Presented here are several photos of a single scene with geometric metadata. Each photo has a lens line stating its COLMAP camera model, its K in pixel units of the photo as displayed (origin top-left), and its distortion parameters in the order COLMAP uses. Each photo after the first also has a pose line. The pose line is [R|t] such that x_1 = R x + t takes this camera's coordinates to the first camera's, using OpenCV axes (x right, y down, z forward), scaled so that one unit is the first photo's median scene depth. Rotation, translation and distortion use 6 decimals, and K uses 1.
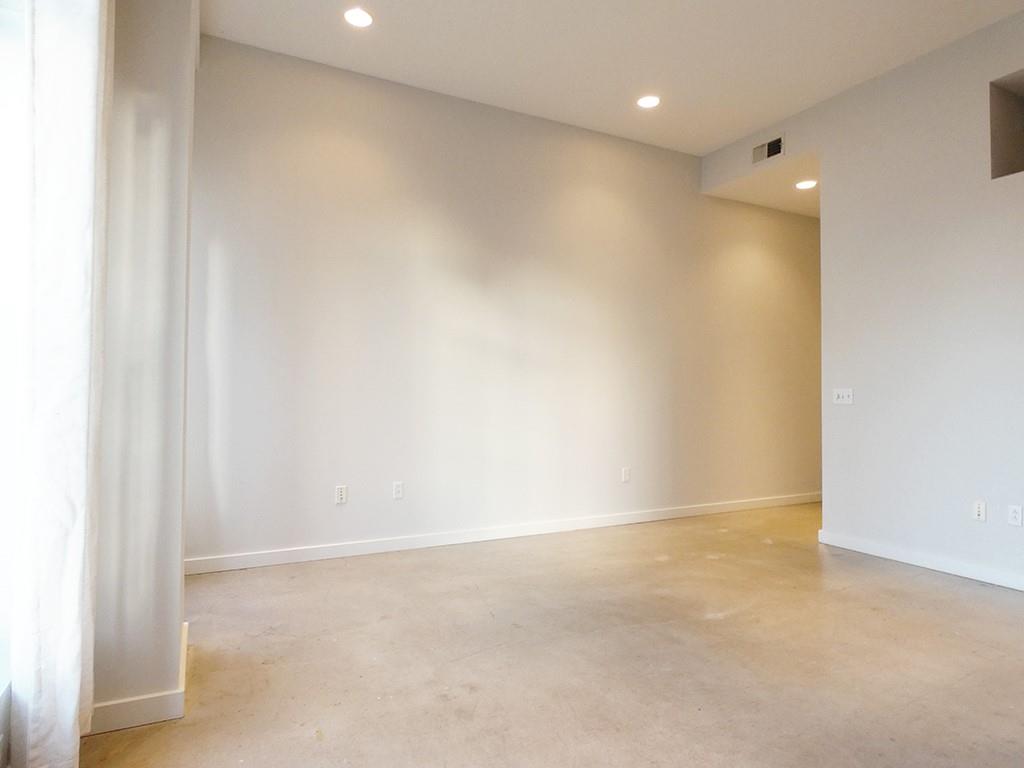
lens RADIAL K [[609.9, 0, 515.9], [0, 609.9, 381.2], [0, 0, 1]] dist [-0.008968, -0.000691]
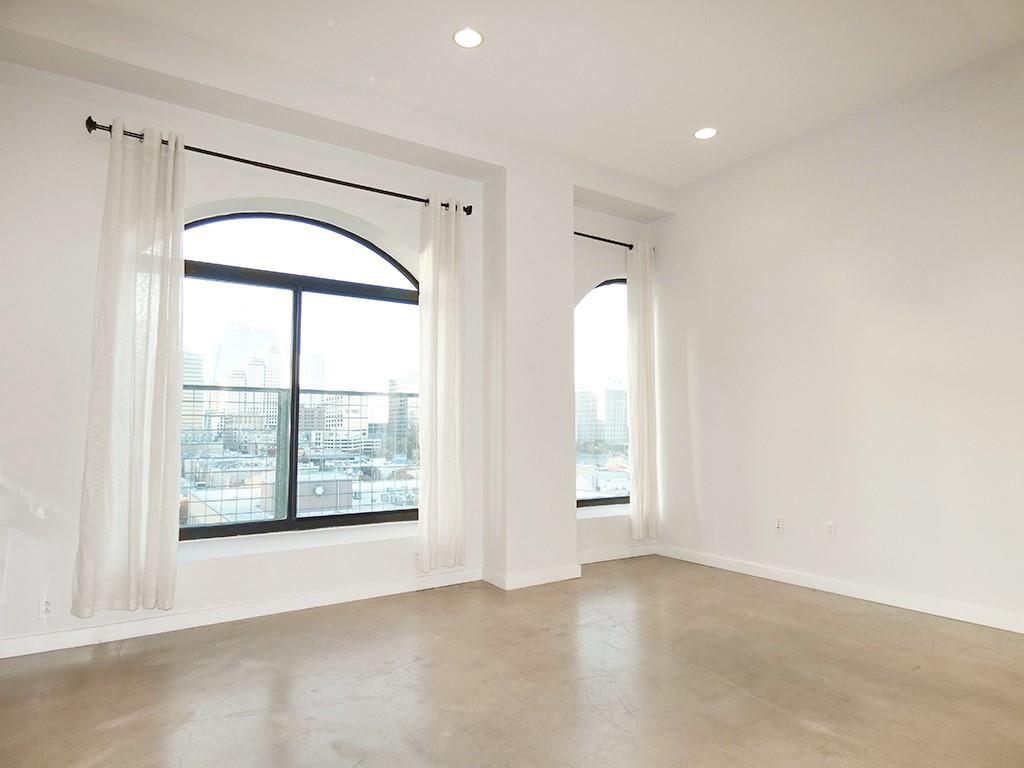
lens RADIAL K [[609.9, 0, 516.2], [0, 609.9, 384.3], [0, 0, 1]] dist [-0.008968, -0.000691]
pose [[0.107706, -0.082416, -0.990761, 1.096942], [0.025757, 0.996455, -0.080089, 0.011866], [0.993849, -0.016893, 0.109447, 0.568305]]
